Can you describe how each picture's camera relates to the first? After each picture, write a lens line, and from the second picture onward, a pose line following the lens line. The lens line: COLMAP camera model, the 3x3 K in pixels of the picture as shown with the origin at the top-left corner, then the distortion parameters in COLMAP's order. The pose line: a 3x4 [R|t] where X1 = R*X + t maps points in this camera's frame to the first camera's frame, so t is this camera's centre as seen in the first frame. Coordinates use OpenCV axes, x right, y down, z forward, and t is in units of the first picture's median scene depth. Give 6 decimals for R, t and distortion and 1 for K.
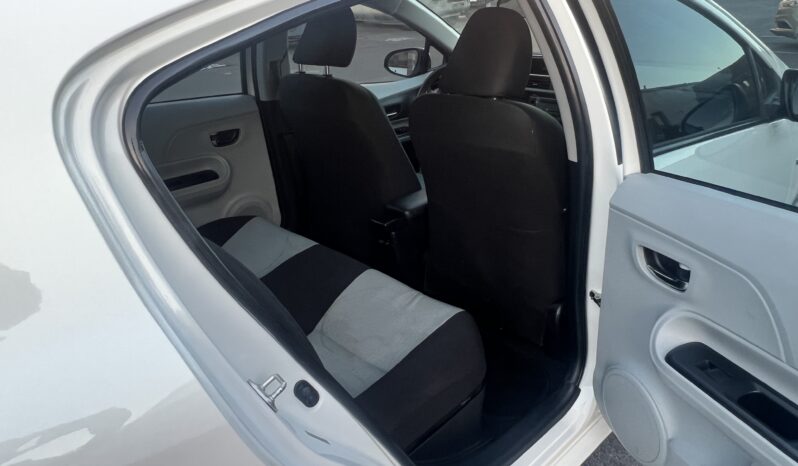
lens RADIAL K [[553.9, 0, 391.7], [0, 553.9, 226.9], [0, 0, 1]] dist [-0.002898, 0.002127]
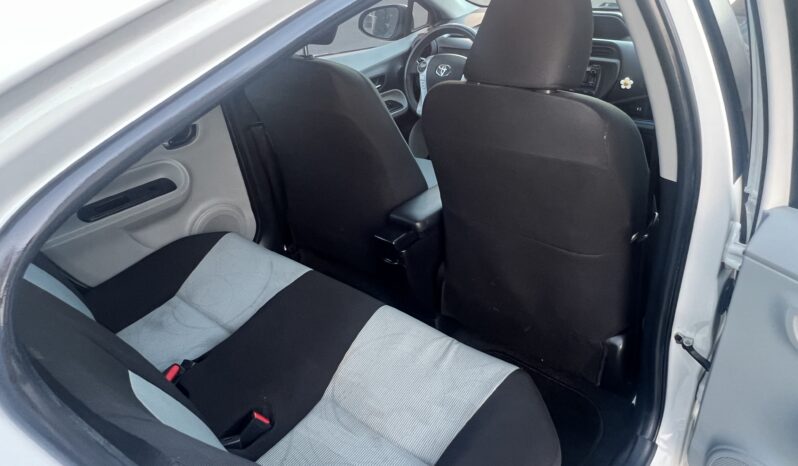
lens RADIAL K [[553.9, 0, 391.4], [0, 553.9, 224.6], [0, 0, 1]] dist [-0.002898, 0.002127]
pose [[0.995348, -0.067134, 0.069099, -0.068401], [0.060580, 0.993828, 0.092933, -0.104457], [-0.074911, -0.088314, 0.993272, 0.197570]]
